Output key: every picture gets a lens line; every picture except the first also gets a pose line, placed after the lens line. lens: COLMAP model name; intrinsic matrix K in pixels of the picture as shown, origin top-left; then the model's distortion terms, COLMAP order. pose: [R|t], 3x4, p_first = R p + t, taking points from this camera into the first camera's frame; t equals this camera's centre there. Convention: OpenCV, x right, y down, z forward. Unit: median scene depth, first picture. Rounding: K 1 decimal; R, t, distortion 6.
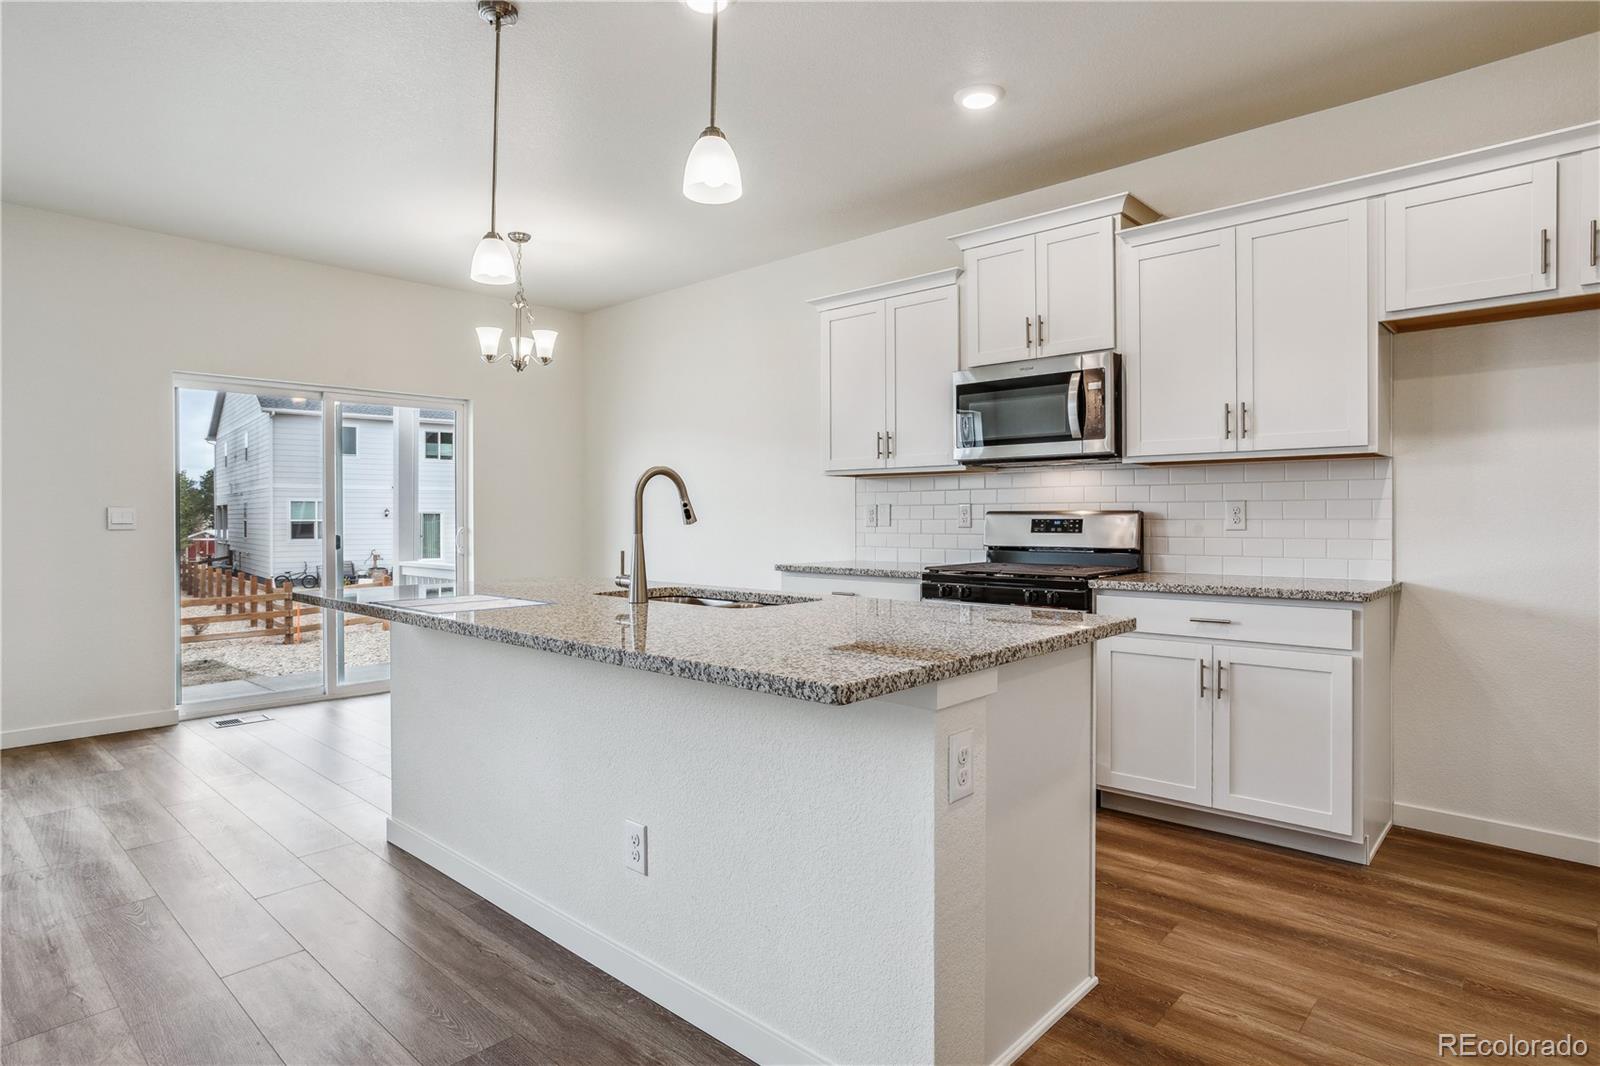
lens RADIAL K [[878.0, 0, 763.1], [0, 878.0, 524.2], [0, 0, 1]] dist [-0.009343, 0.001039]
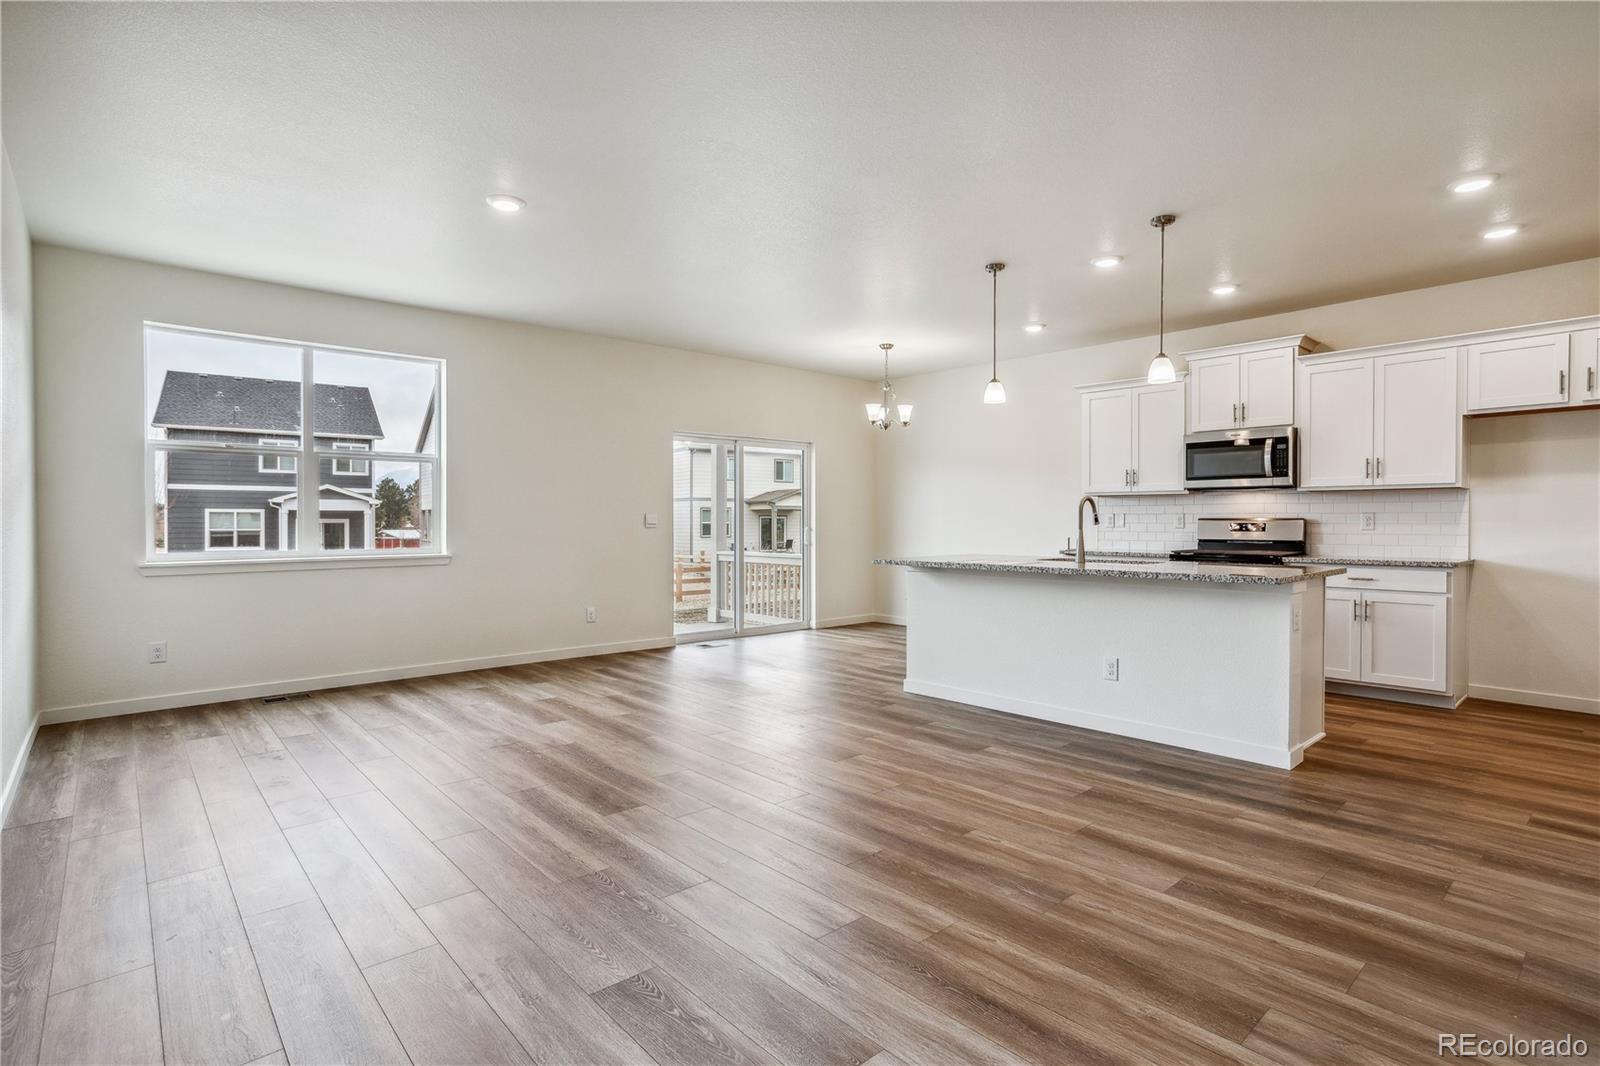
lens RADIAL K [[767.3, 0, 800.0], [0, 767.3, 533.0], [0, 0, 1]] dist [0.013093, 0.000664]
pose [[0.997438, 0.004265, -0.071411, -0.467210], [-0.003682, 0.999959, 0.008292, 0.004345], [0.071444, -0.008008, 0.997412, -0.597025]]
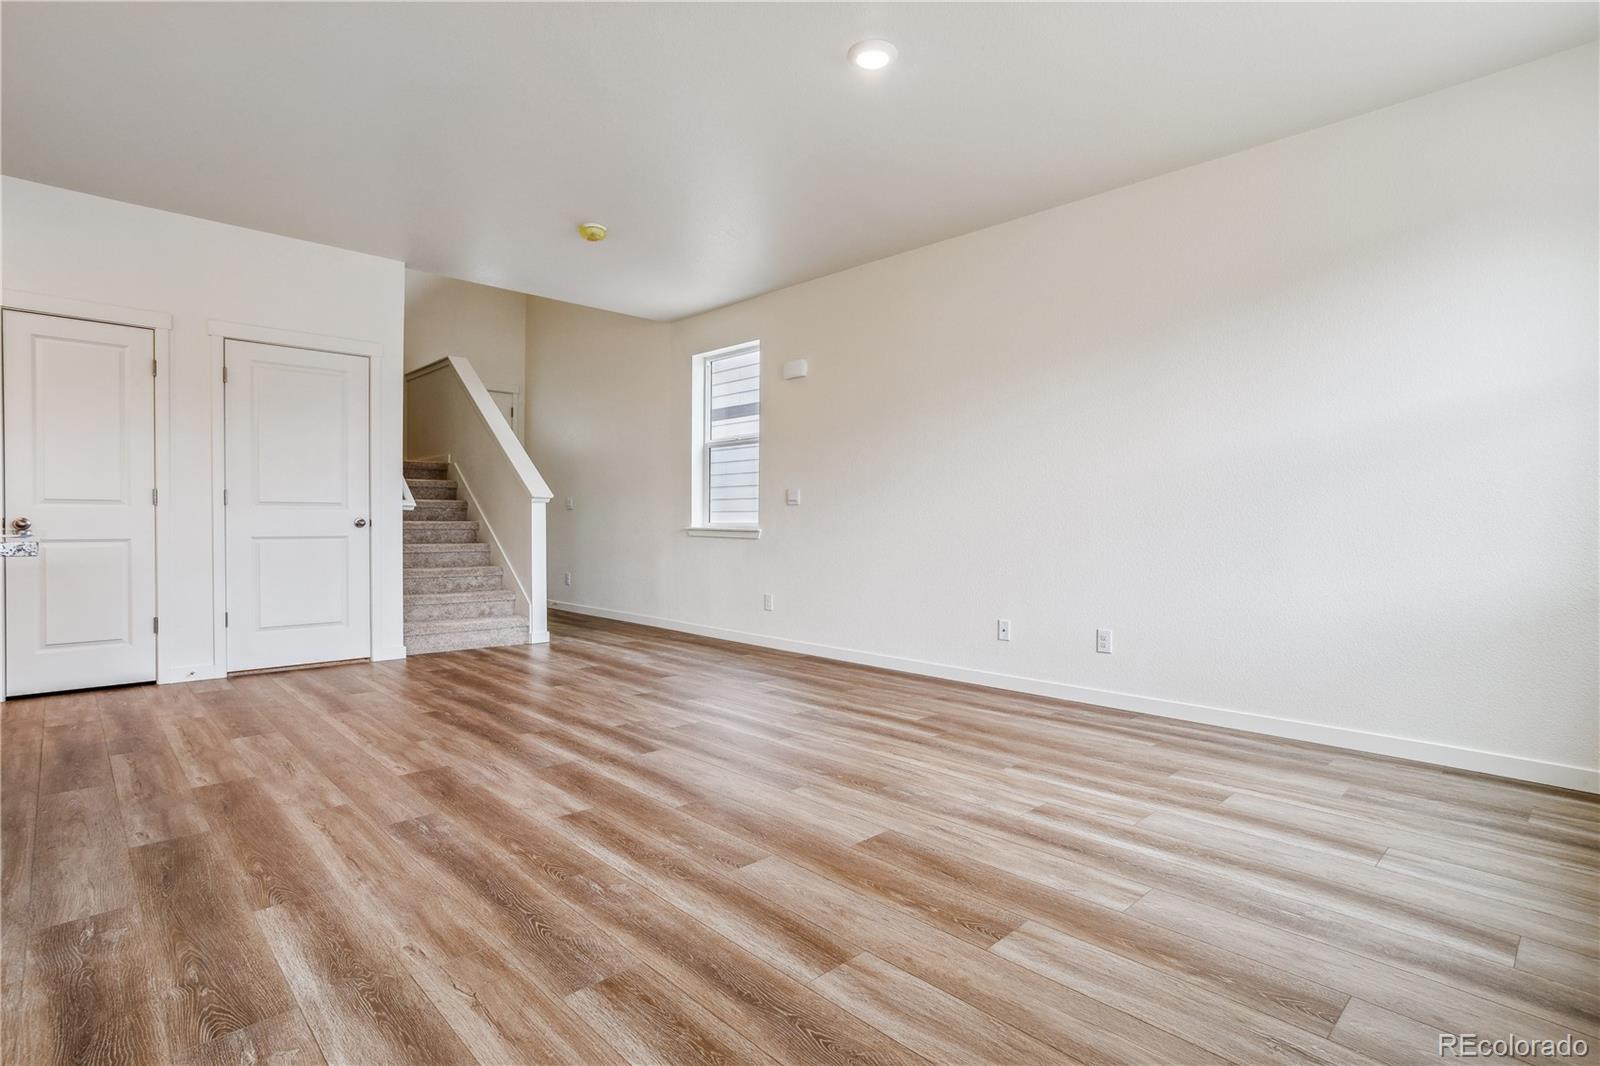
lens RADIAL K [[789.0, 0, 794.2], [0, 789.0, 520.5], [0, 0, 1]] dist [-0.044363, 0.022164]
pose [[-0.998821, -0.002687, 0.048462, -0.911477], [-0.002564, 0.999993, 0.002594, 0.048371], [-0.048469, 0.002467, -0.998822, 1.272218]]
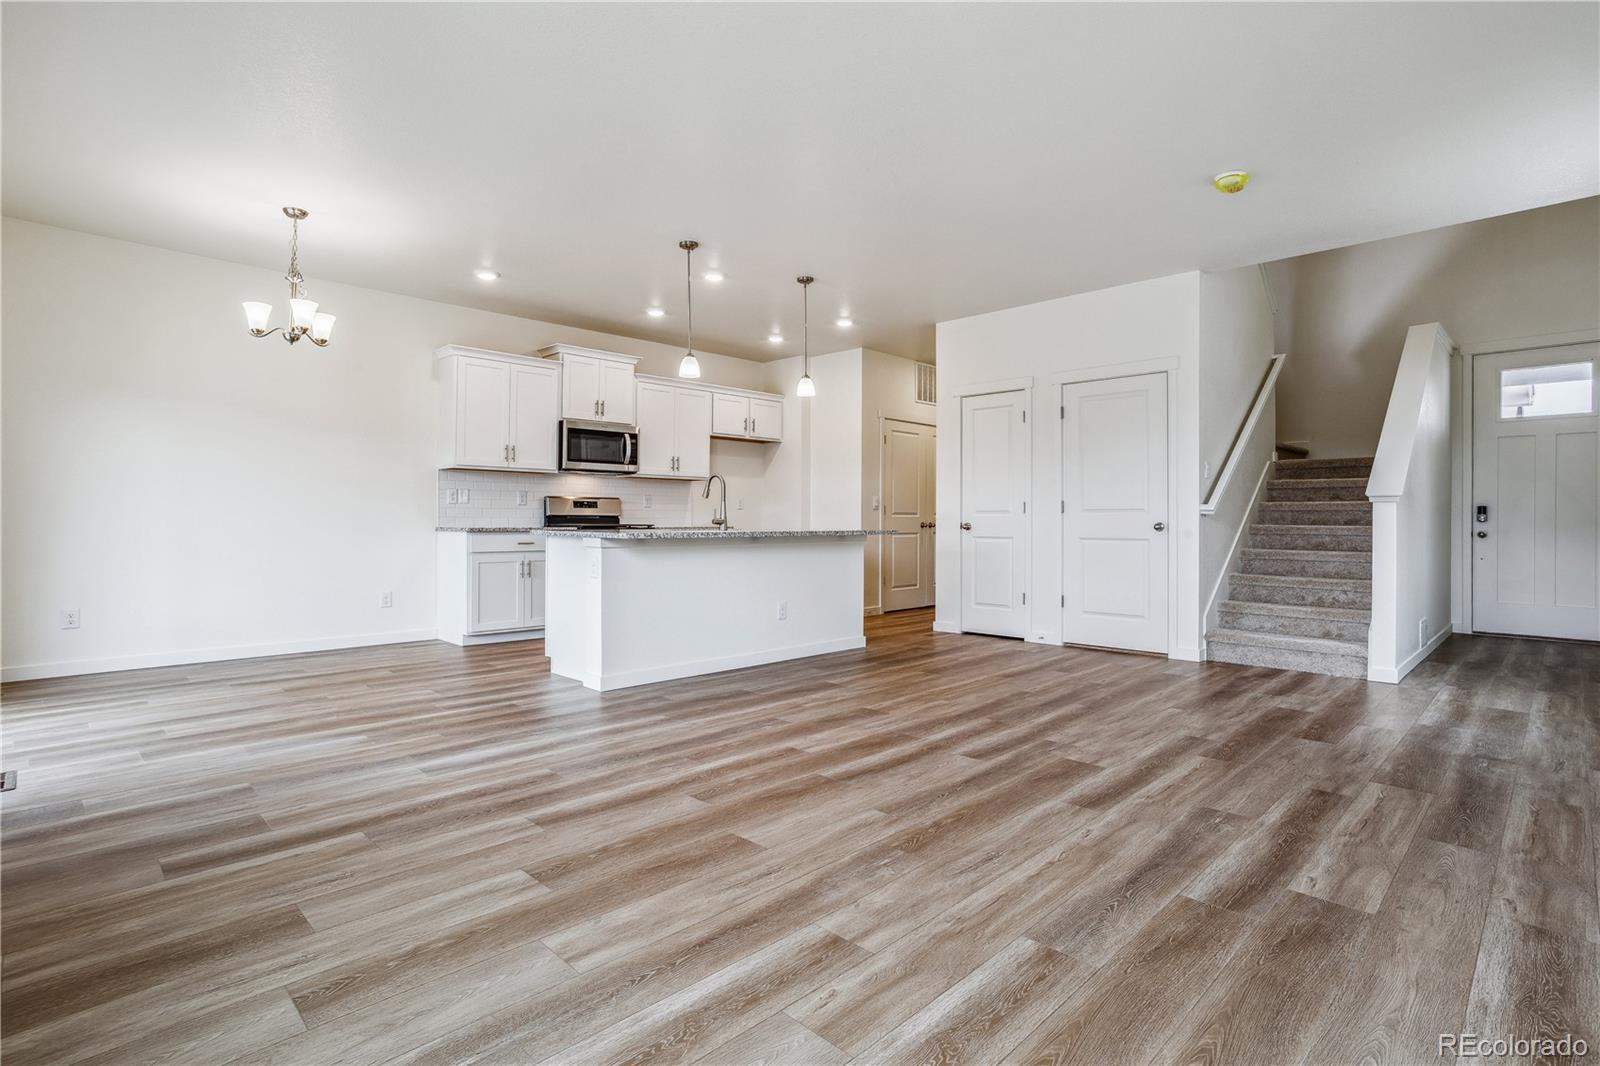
lens RADIAL K [[789.0, 0, 794.2], [0, 789.0, 520.5], [0, 0, 1]] dist [-0.044363, 0.022164]
pose [[0.025607, 0.001447, 0.999671, -1.615514], [0.002309, 0.999996, -0.001507, 0.047141], [-0.999669, 0.002347, 0.025603, 0.546746]]
